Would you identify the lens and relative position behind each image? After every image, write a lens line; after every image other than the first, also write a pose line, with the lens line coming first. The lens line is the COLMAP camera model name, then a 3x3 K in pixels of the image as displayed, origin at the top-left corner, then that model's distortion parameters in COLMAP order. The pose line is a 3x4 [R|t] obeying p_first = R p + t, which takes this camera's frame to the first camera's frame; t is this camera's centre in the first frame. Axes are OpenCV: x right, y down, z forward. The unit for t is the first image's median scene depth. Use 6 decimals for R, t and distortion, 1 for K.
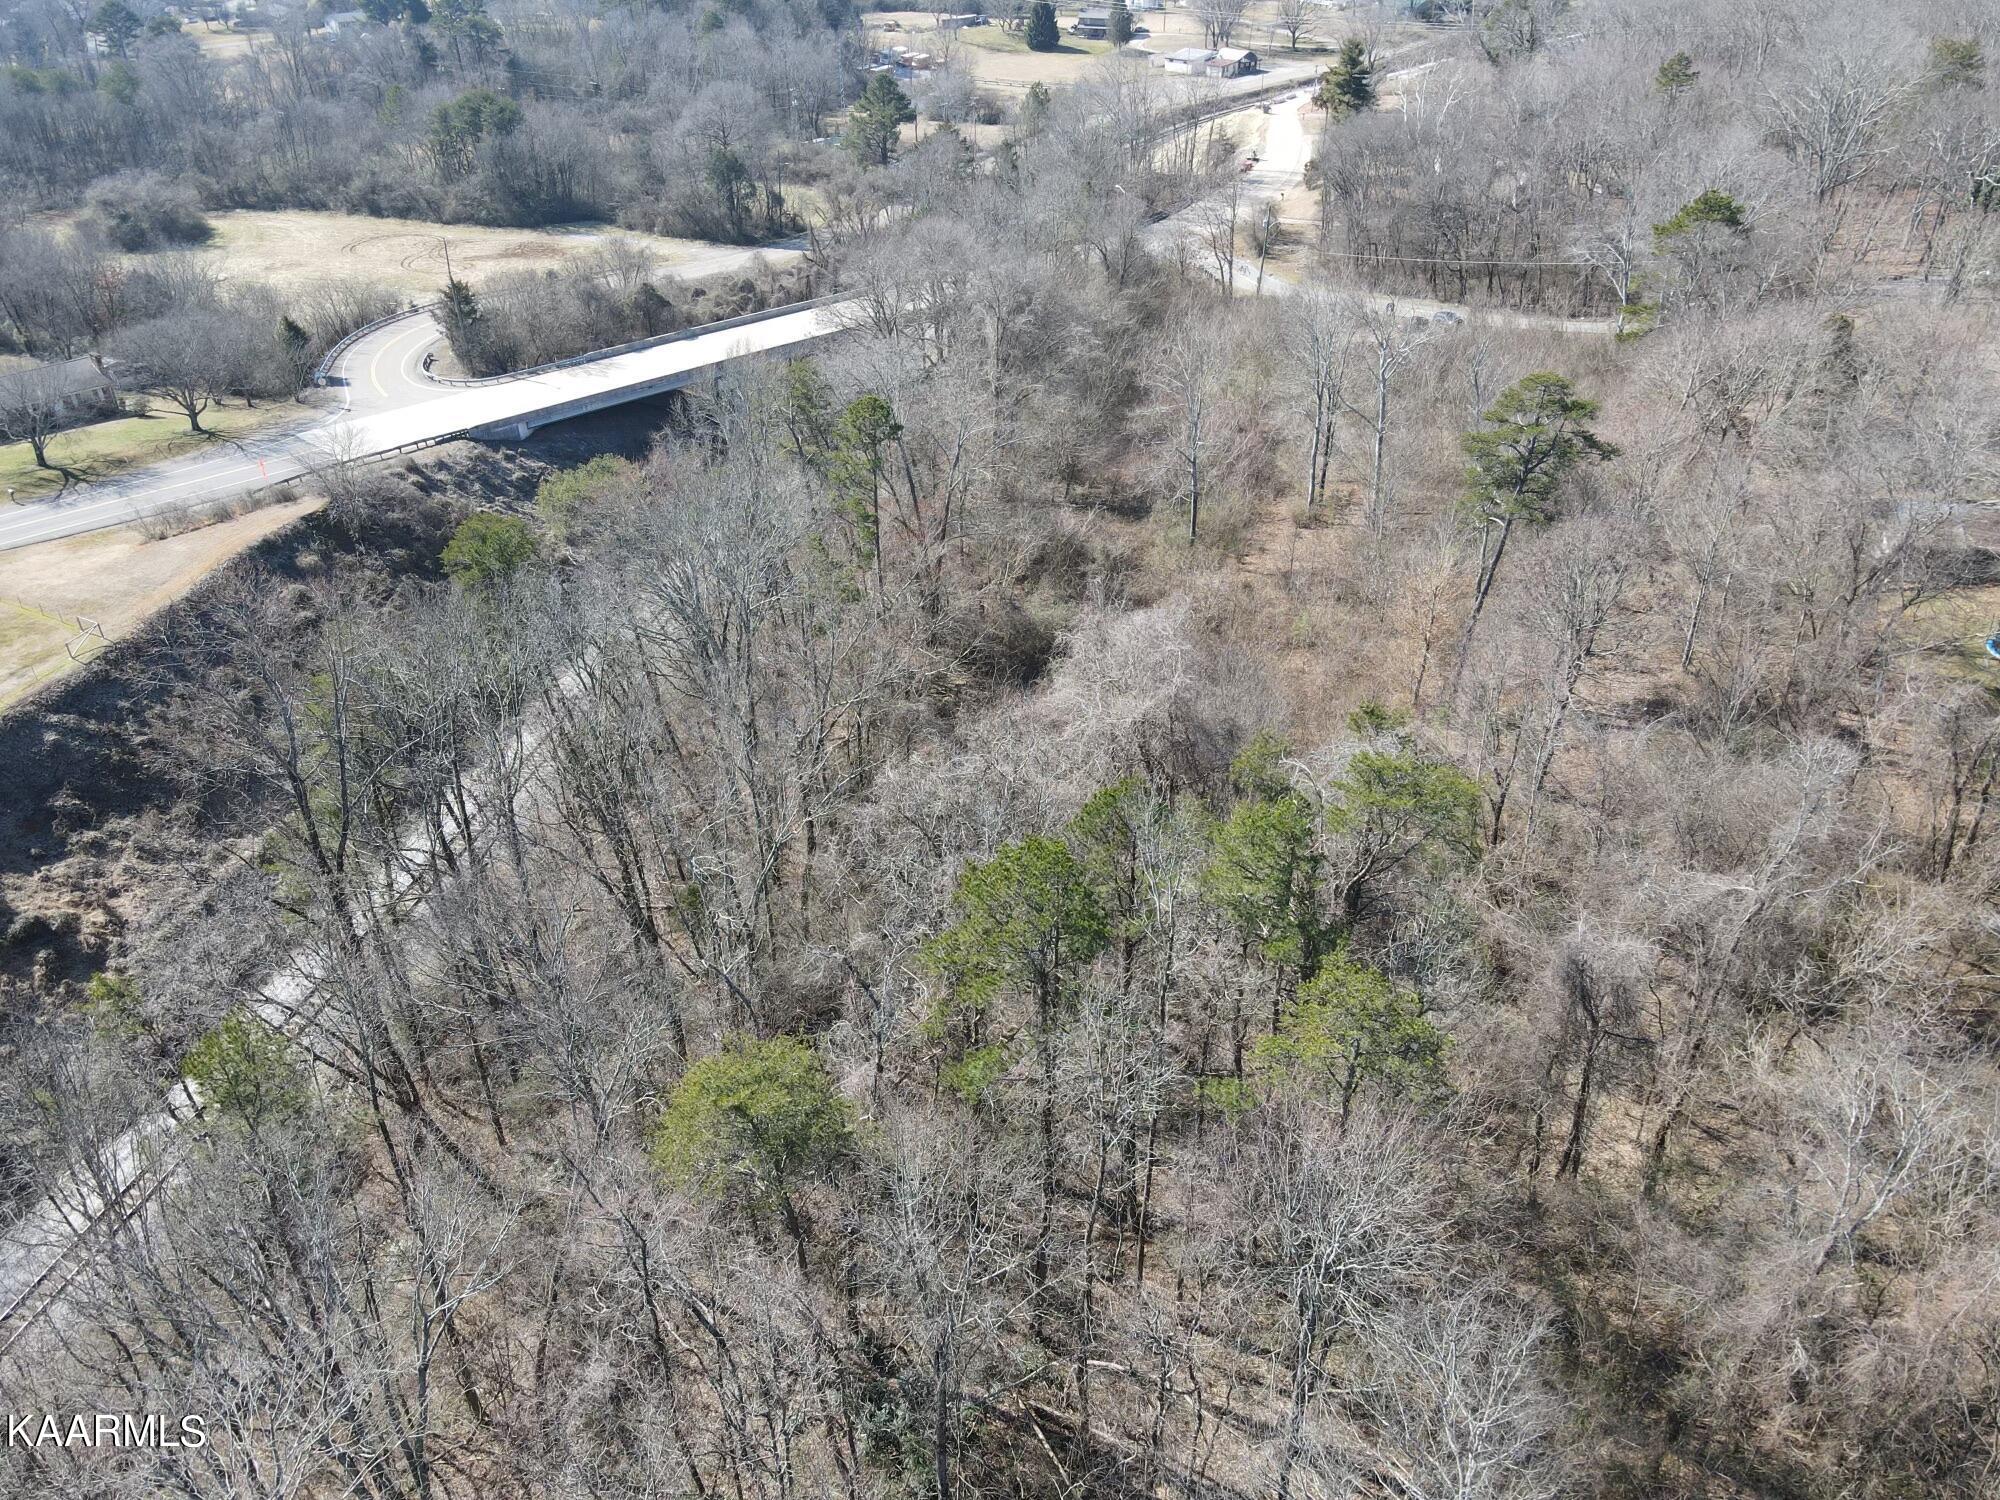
lens RADIAL K [[1429.6, 0, 983.6], [0, 1429.6, 736.0], [0, 0, 1]] dist [0.040360, -0.030742]
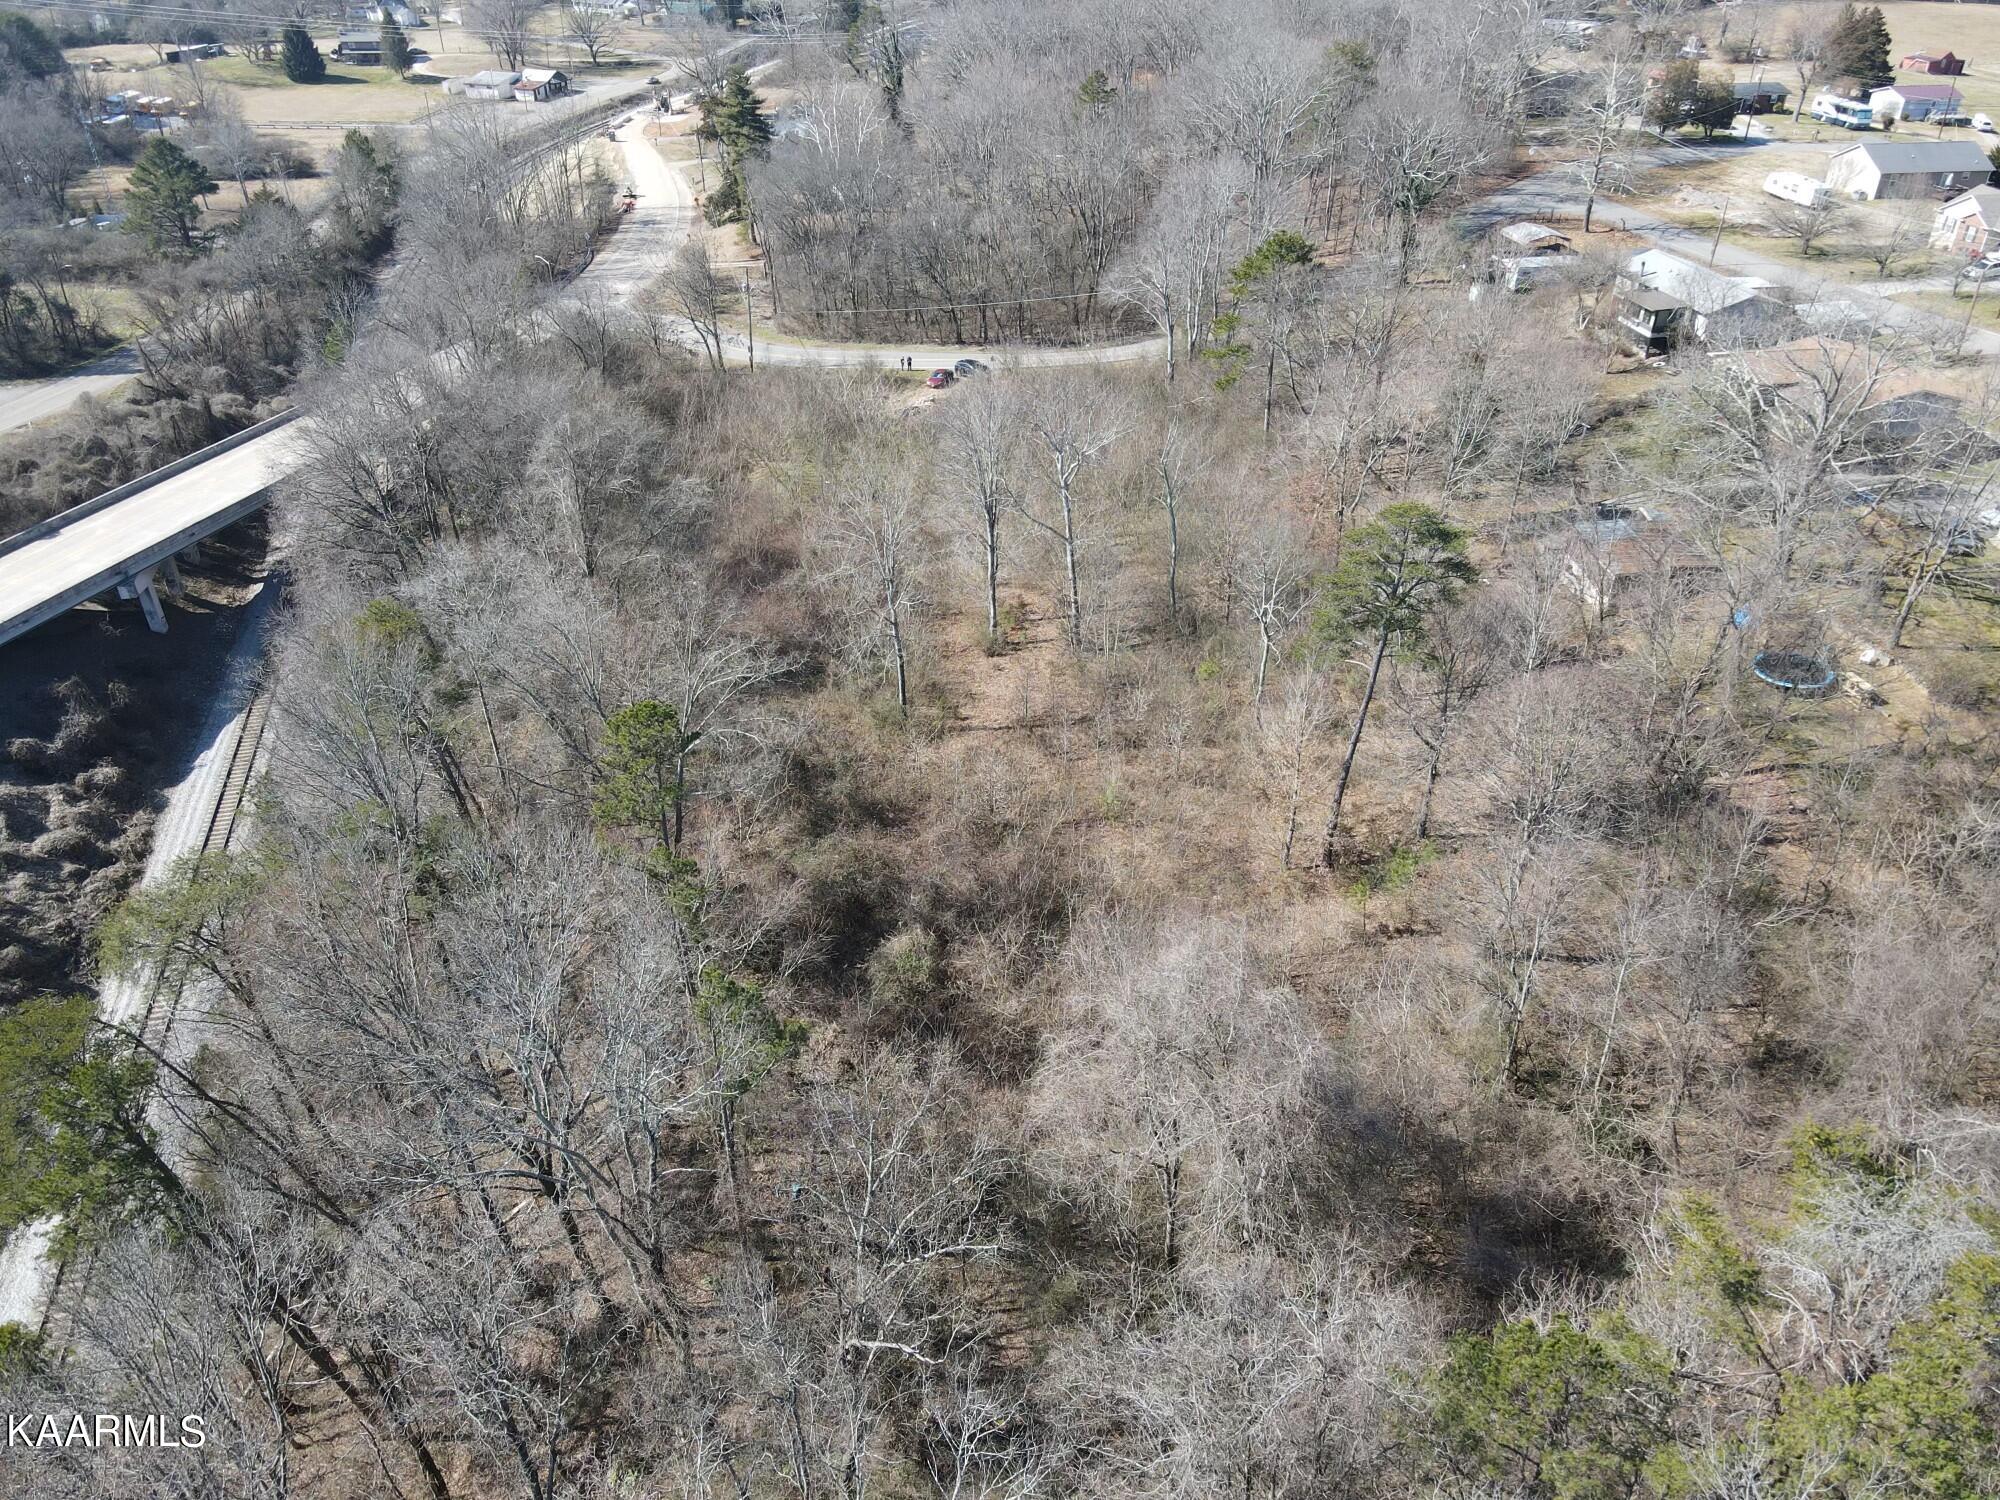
lens RADIAL K [[1429.6, 0, 986.2], [0, 1429.6, 755.7], [0, 0, 1]] dist [0.040360, -0.030742]
pose [[0.886238, -0.253319, 0.387829, -0.061194], [0.247231, 0.966675, 0.066453, -0.063318], [-0.391738, 0.036990, 0.919333, 0.083186]]
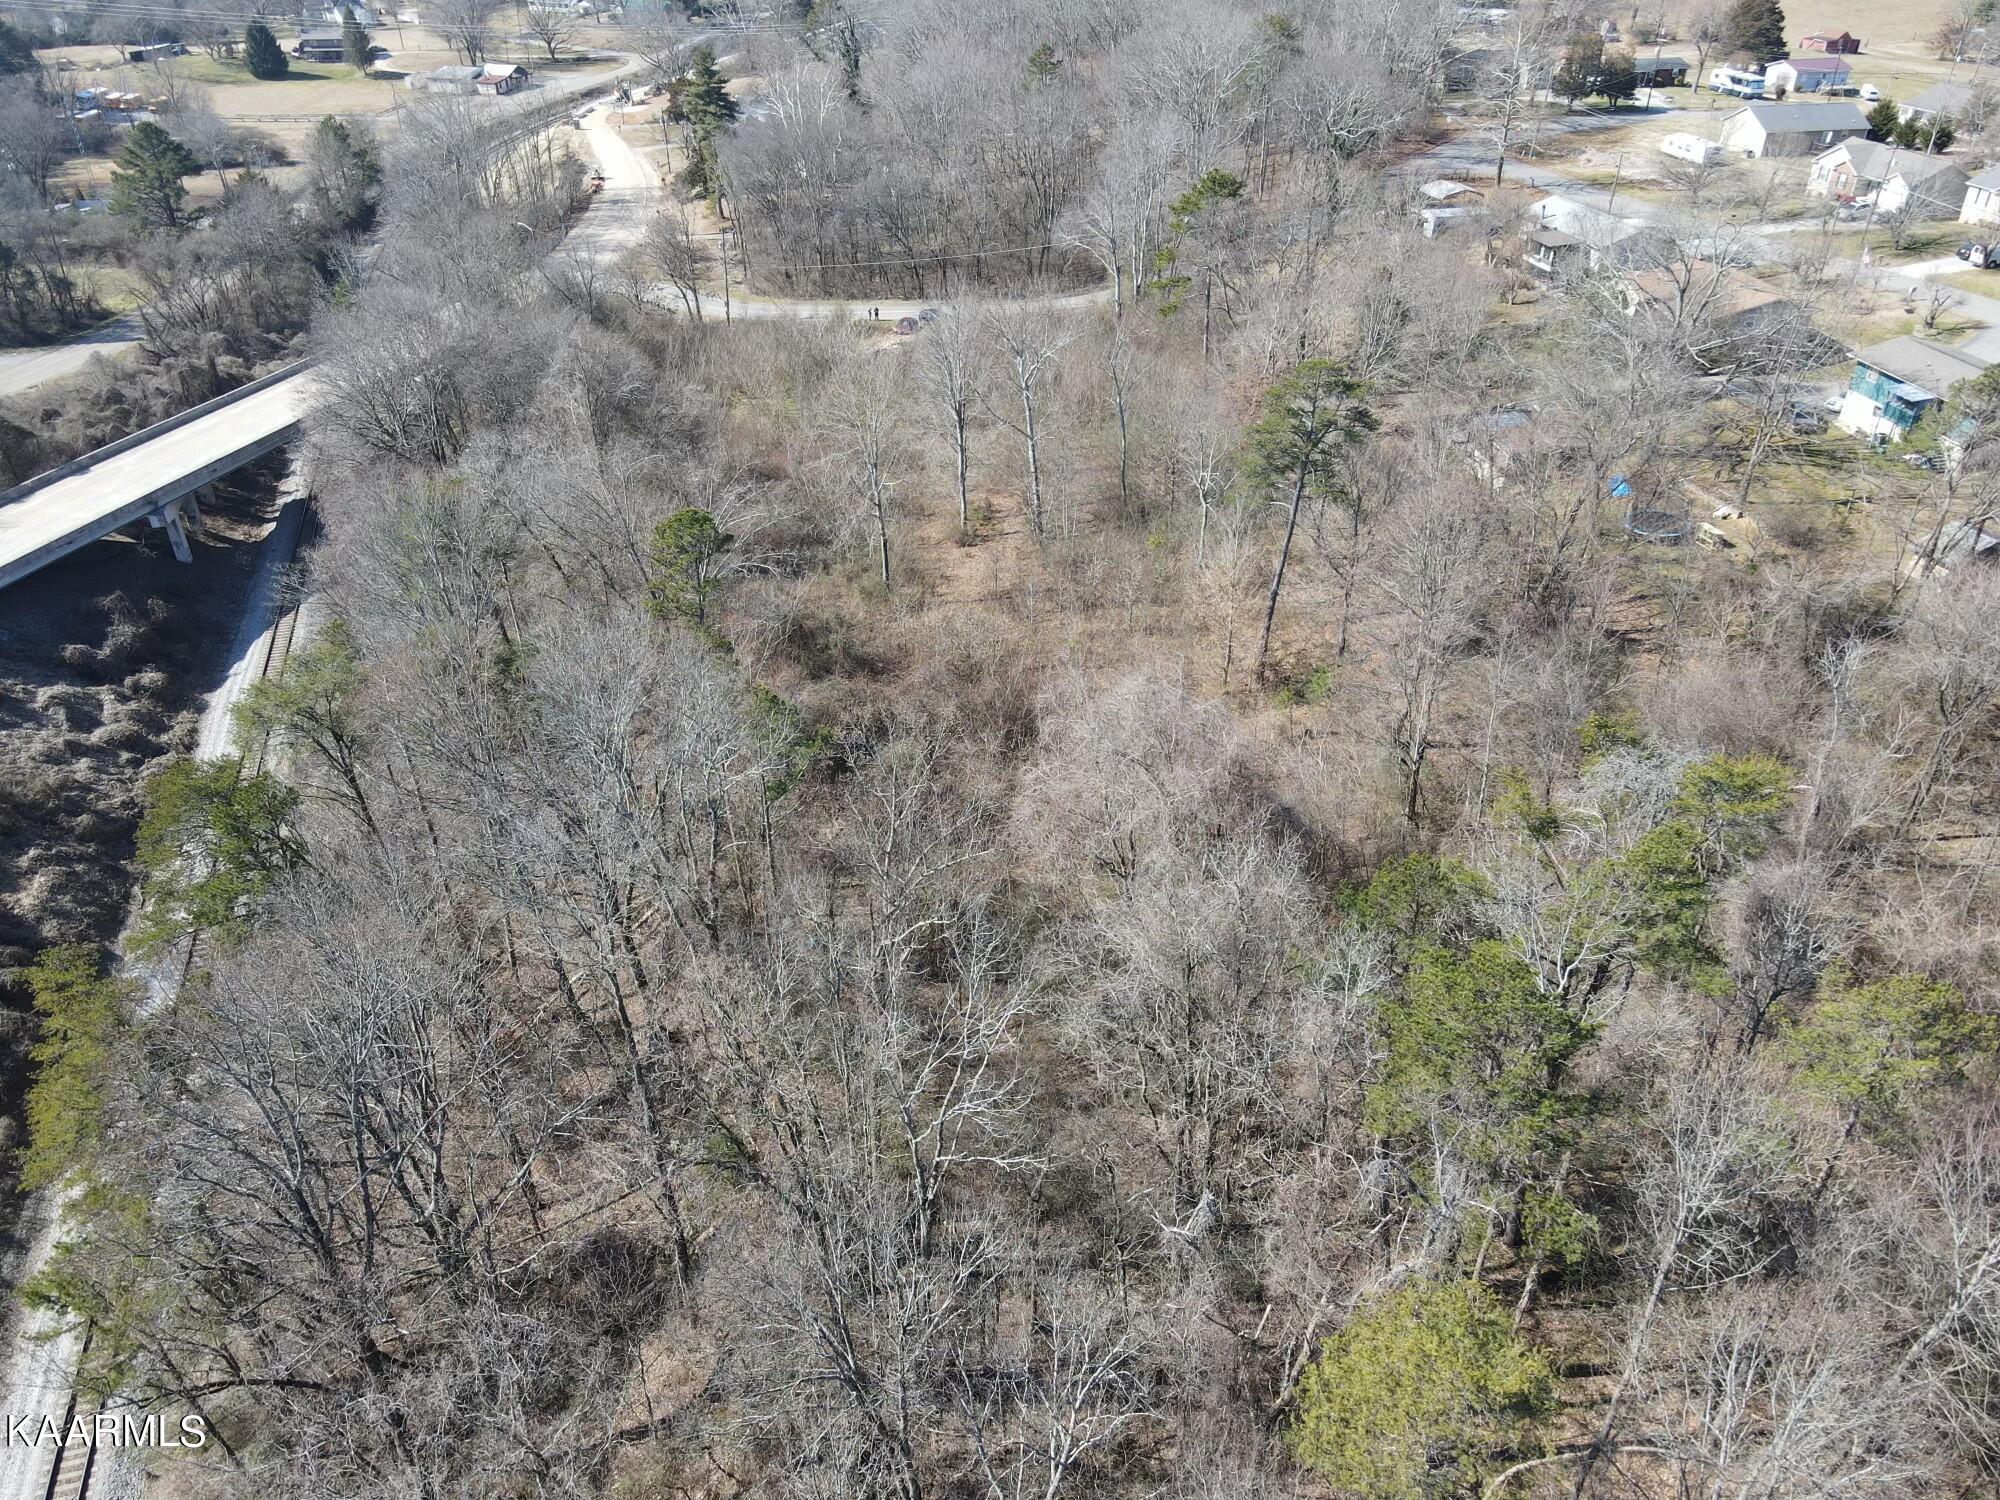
lens RADIAL K [[1429.6, 0, 985.4], [0, 1429.6, 754.3], [0, 0, 1]] dist [0.040360, -0.030742]
pose [[0.869685, -0.269994, 0.413220, -0.092287], [0.266173, 0.961521, 0.068048, -0.030969], [-0.415692, 0.050808, 0.908085, 0.045811]]
